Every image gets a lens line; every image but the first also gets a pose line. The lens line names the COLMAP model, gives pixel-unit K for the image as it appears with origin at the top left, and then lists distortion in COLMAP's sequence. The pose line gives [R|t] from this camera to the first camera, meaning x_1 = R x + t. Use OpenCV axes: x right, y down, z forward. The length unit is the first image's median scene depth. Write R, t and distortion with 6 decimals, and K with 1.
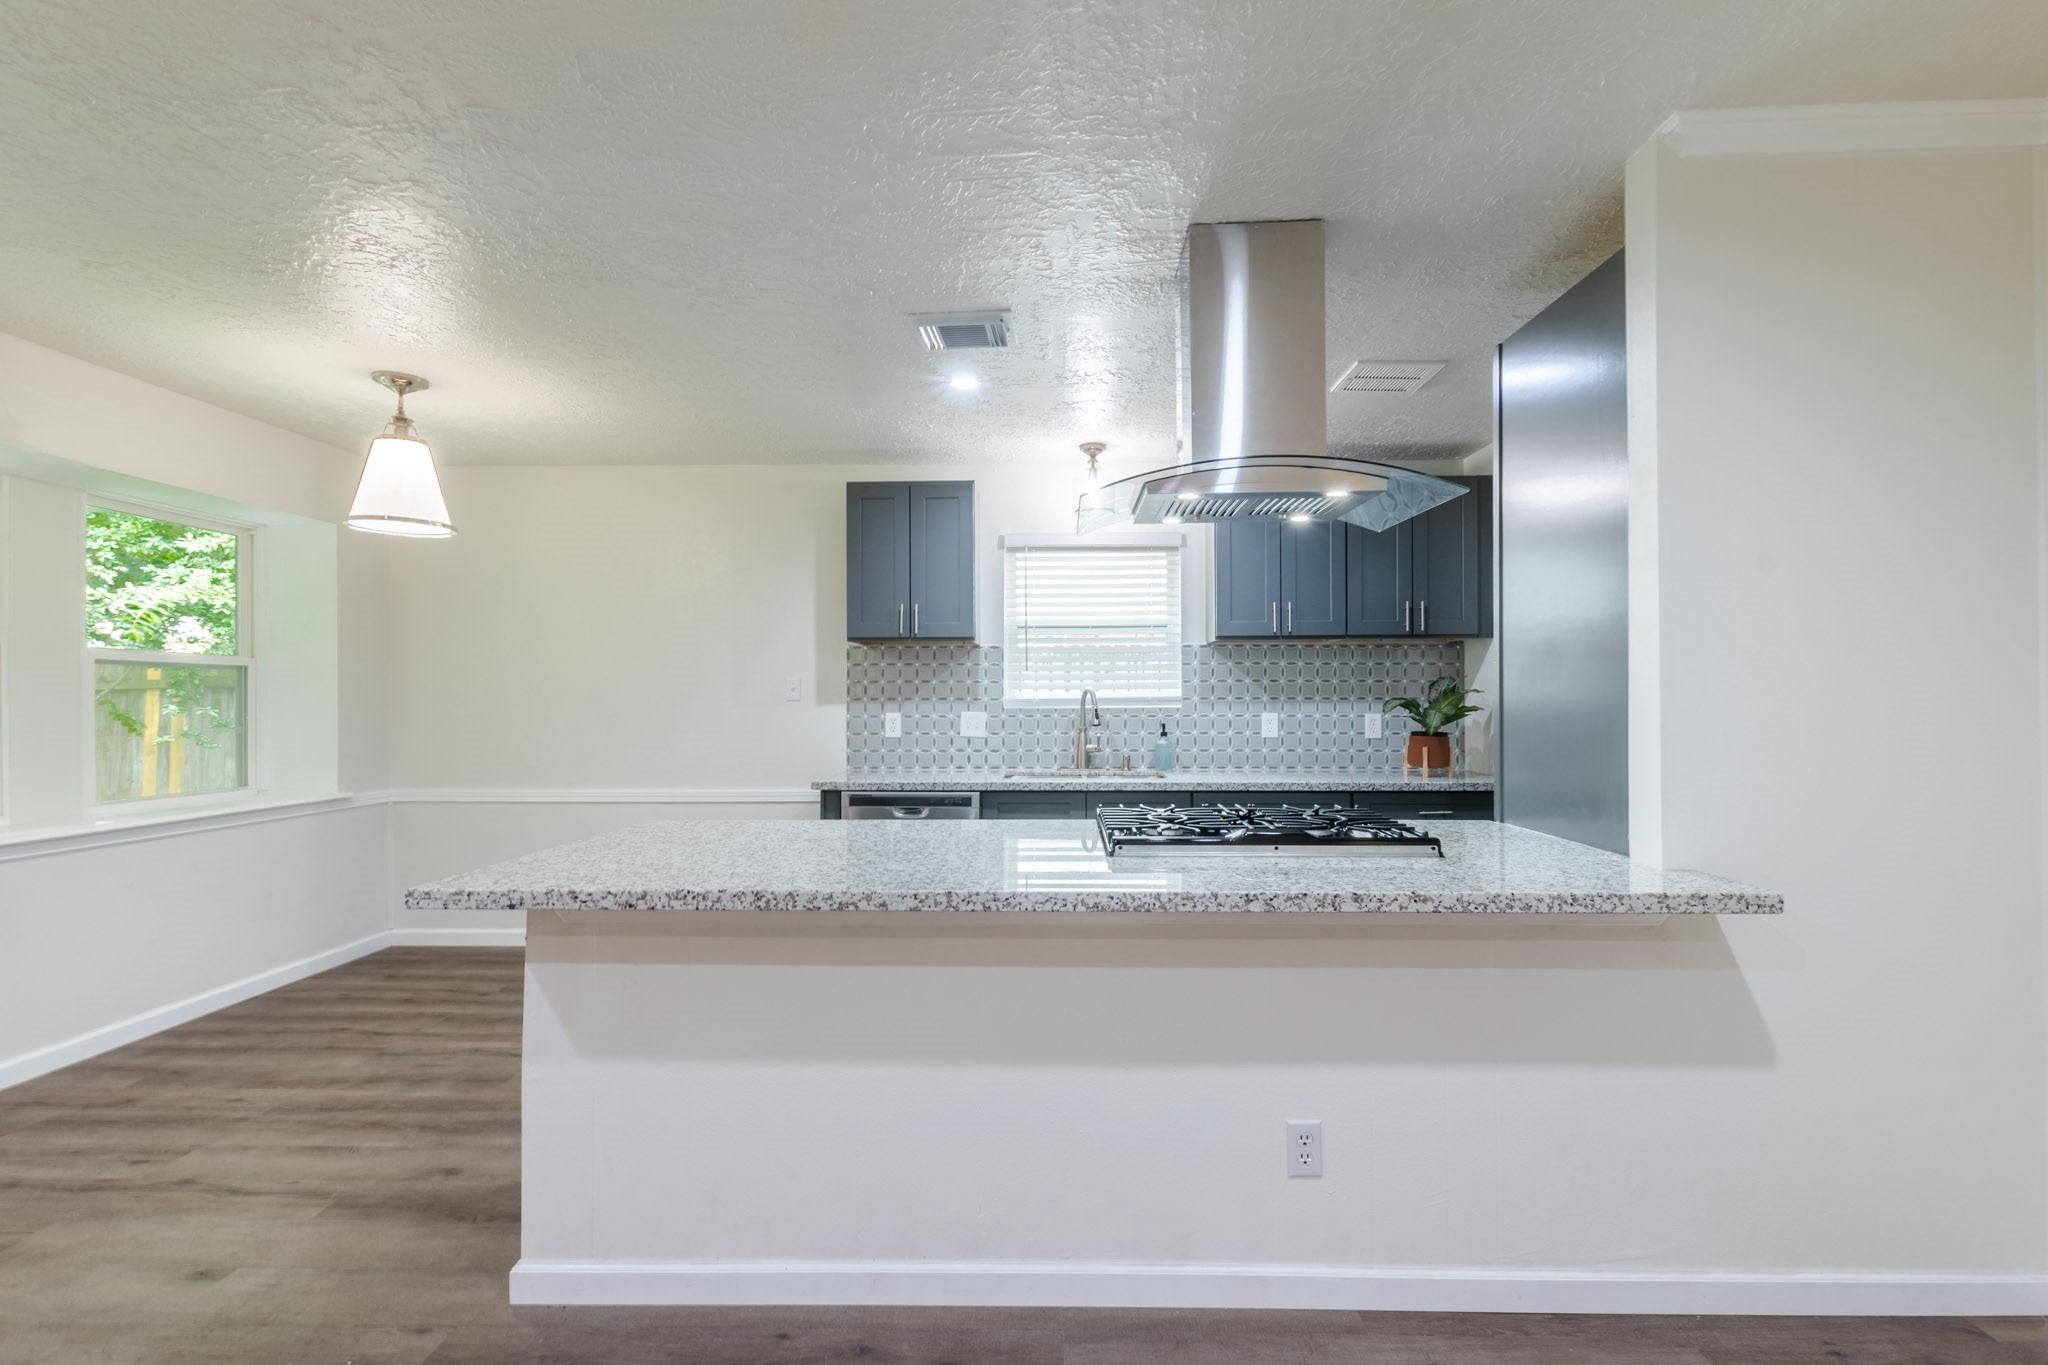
lens RADIAL K [[897.2, 0, 1044.6], [0, 897.2, 692.9], [0, 0, 1]] dist [0.004855, -0.002174]
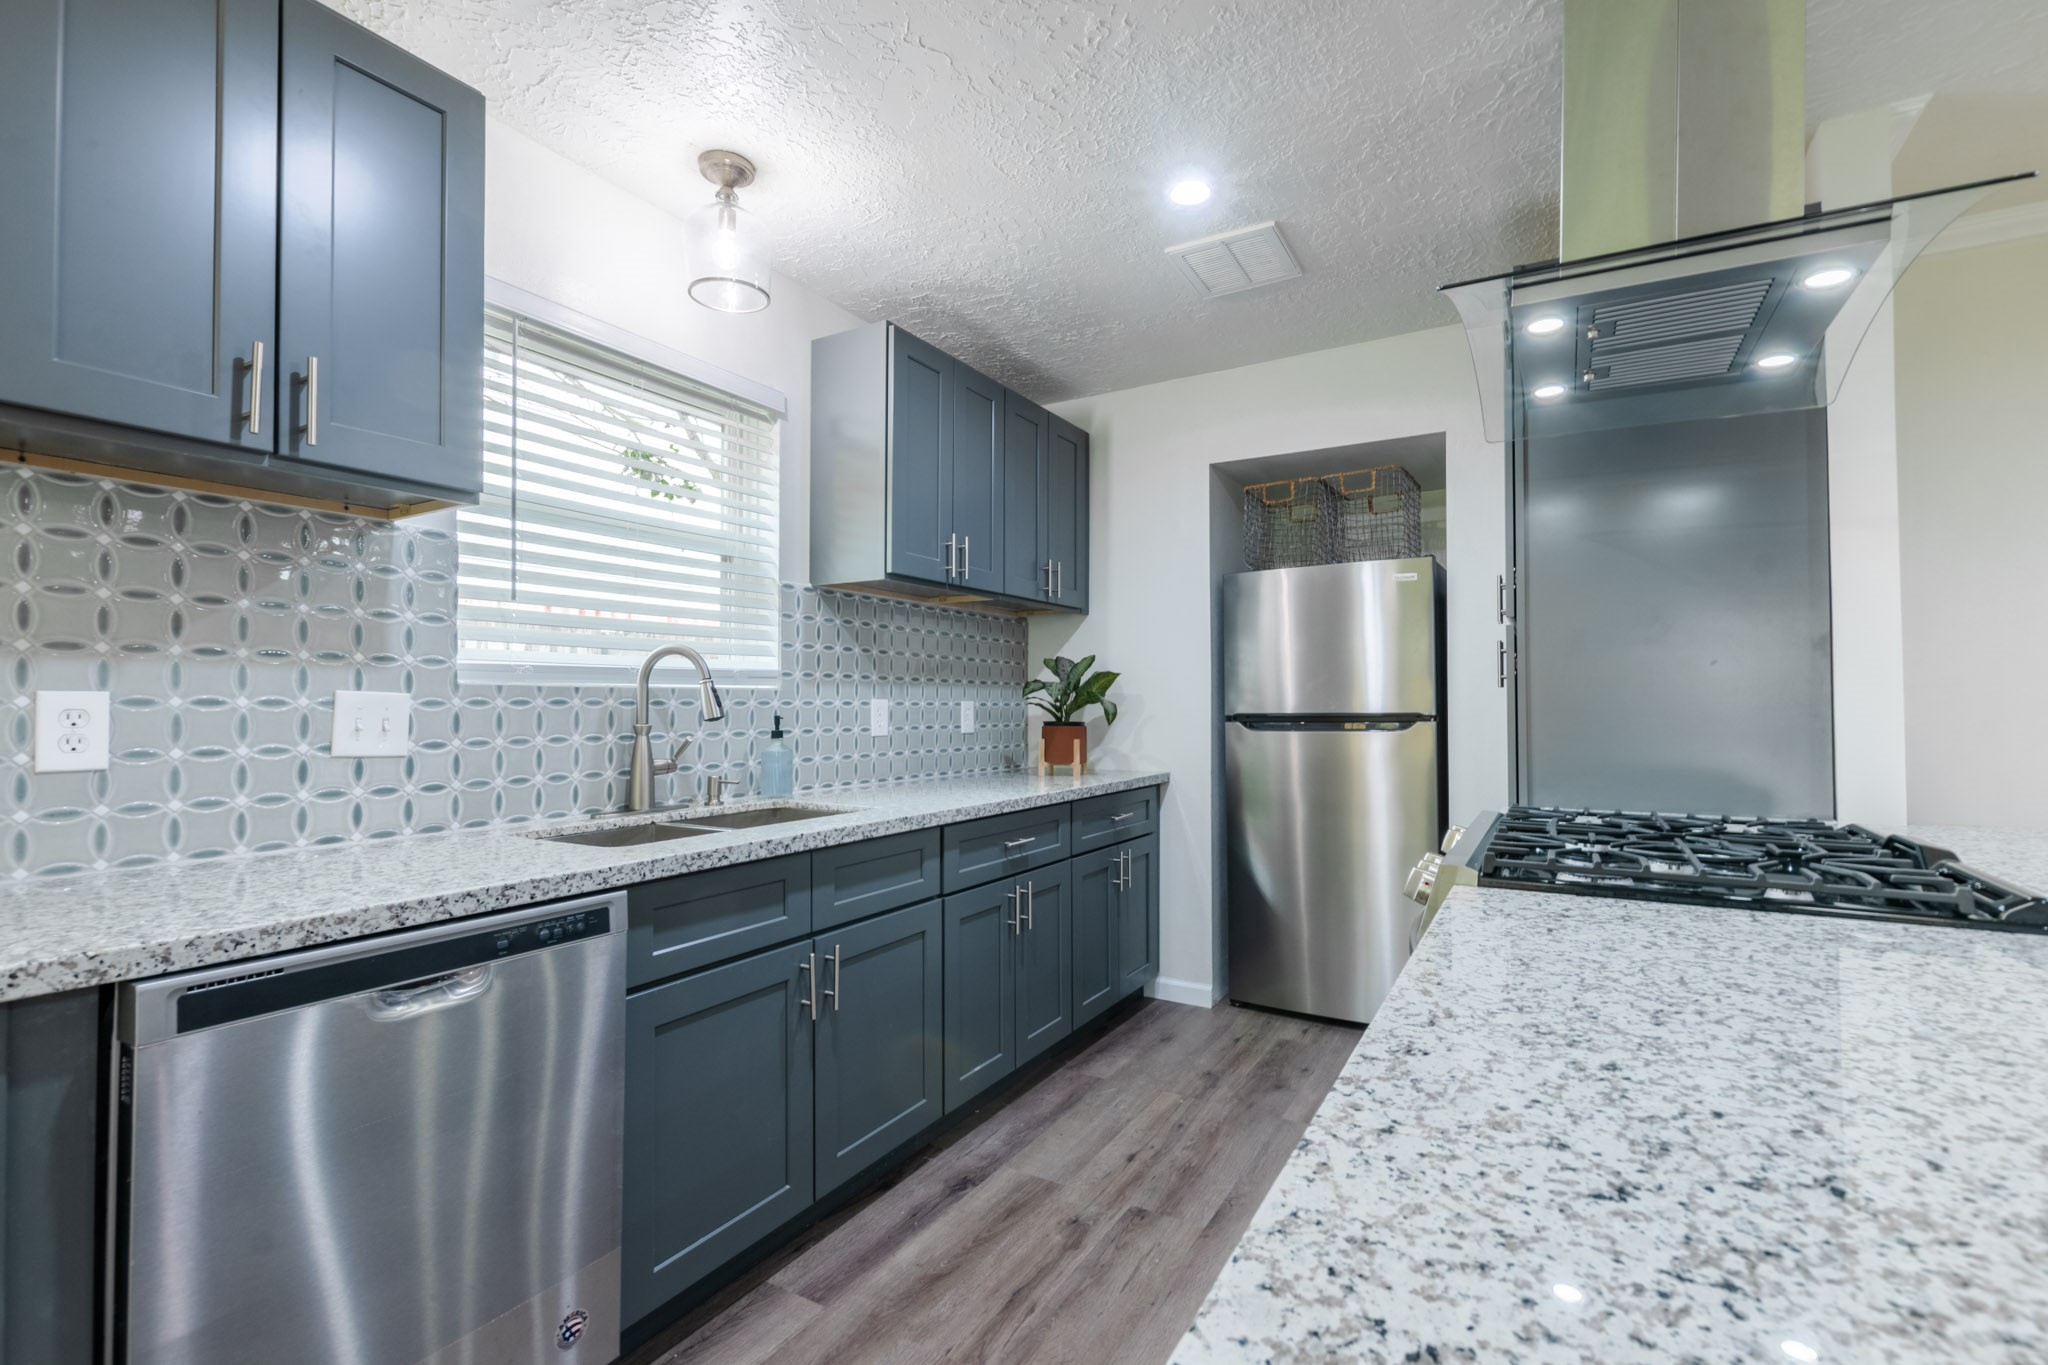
lens RADIAL K [[897.2, 0, 1044.5], [0, 897.2, 693.4], [0, 0, 1]] dist [0.004855, -0.002174]
pose [[0.478879, 0.013258, 0.877781, -0.292133], [-0.006352, 0.999912, -0.011637, 0.025568], [-0.877858, -0.000003, 0.478921, 0.583144]]
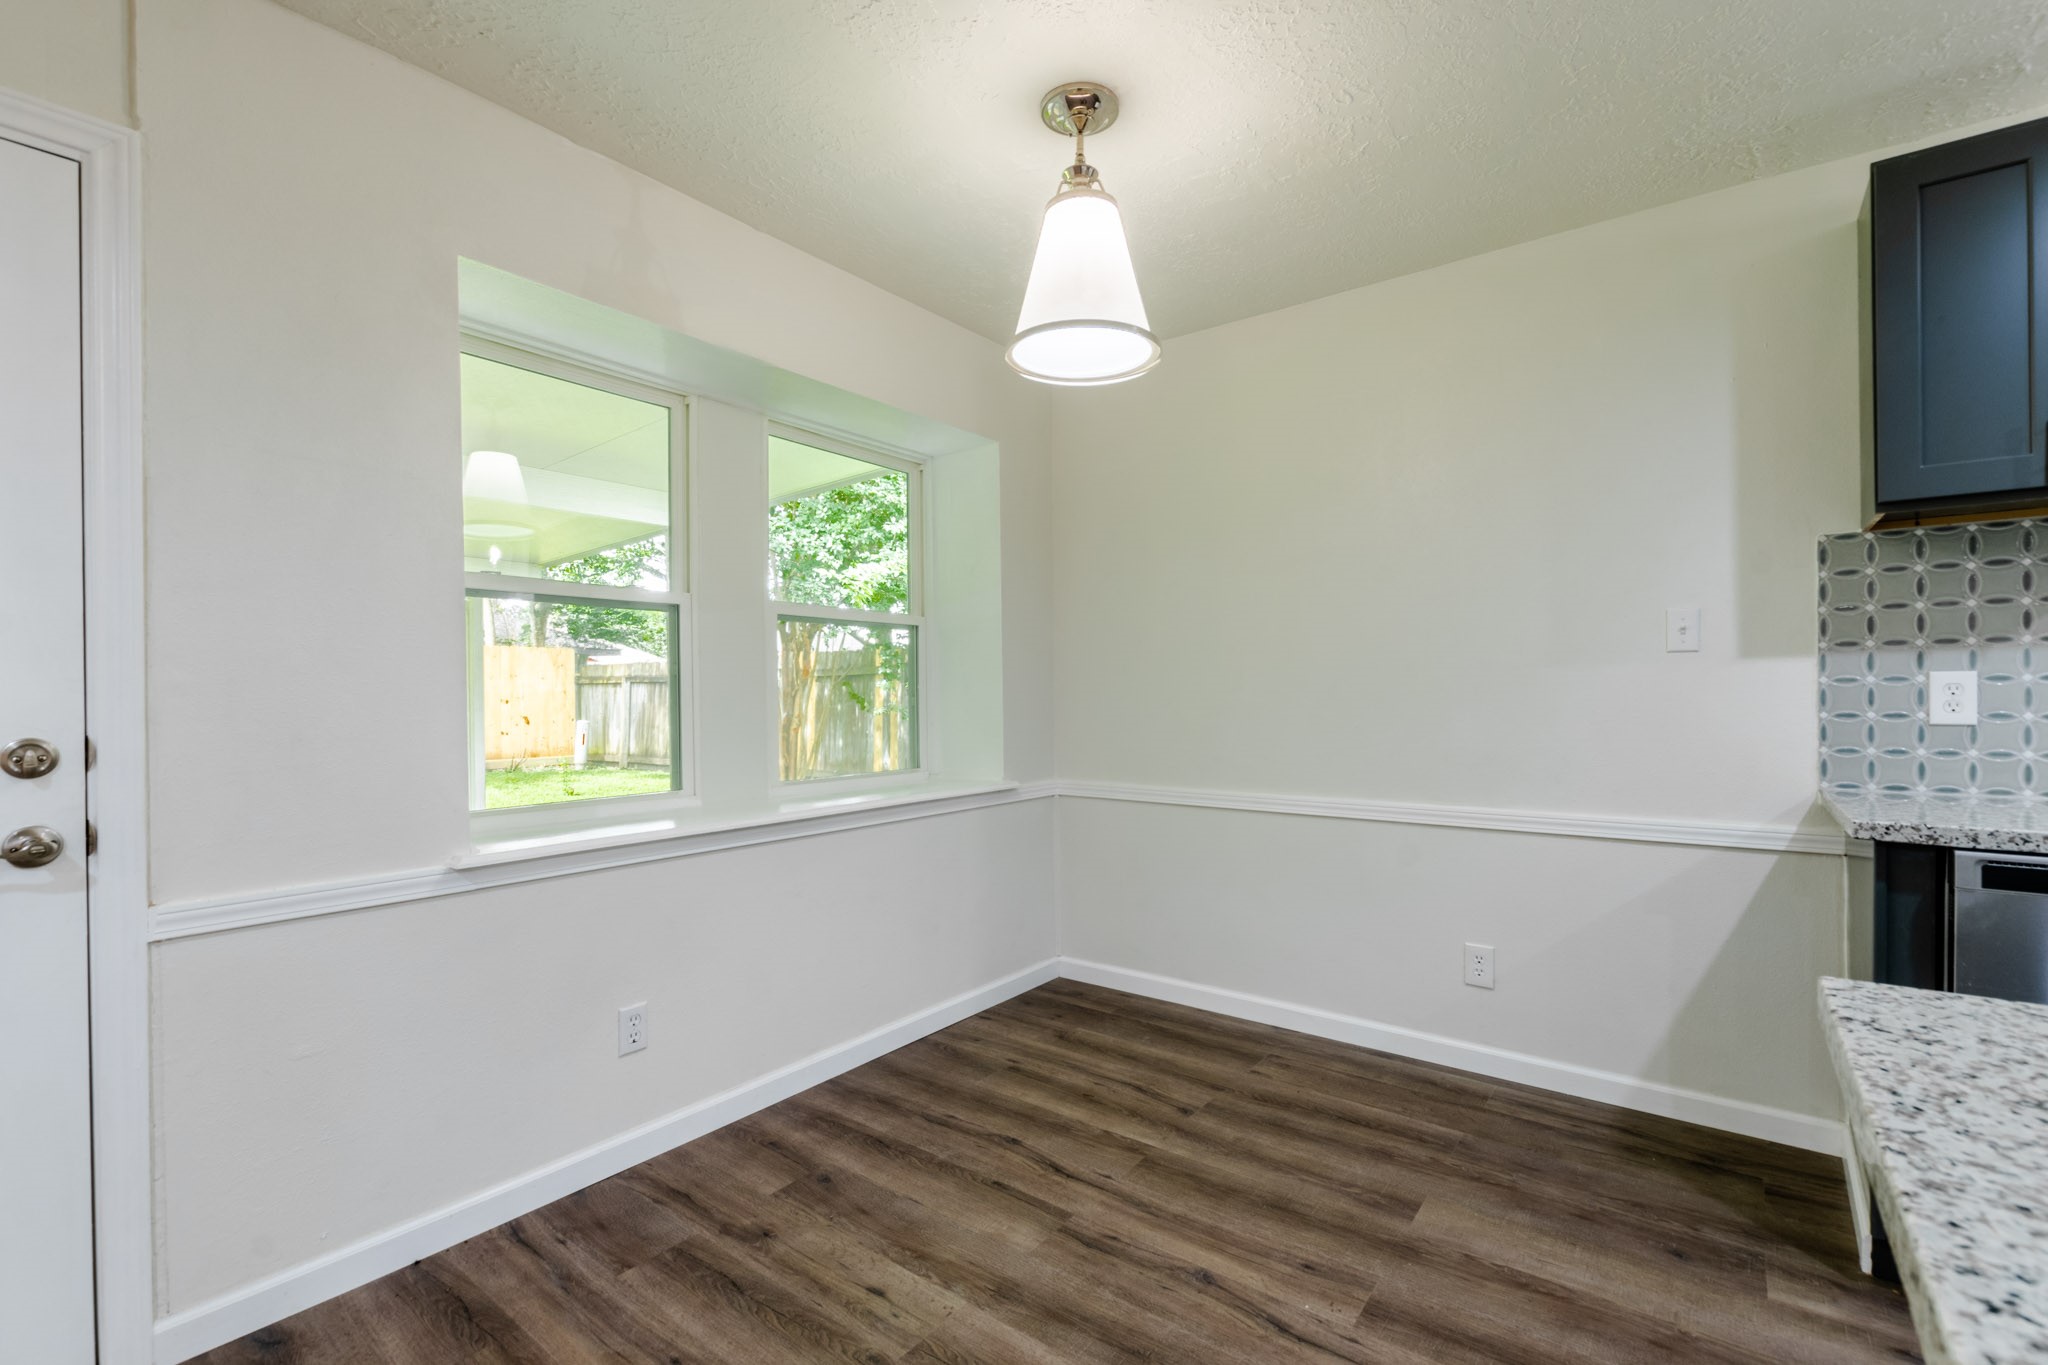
lens RADIAL K [[897.2, 0, 1056.7], [0, 897.2, 688.3], [0, 0, 1]] dist [0.004855, -0.002174]
pose [[0.820777, -0.004140, -0.571233, -0.294079], [0.009317, 0.999938, 0.006139, 0.024931], [0.571172, -0.010361, 0.820765, 0.376111]]
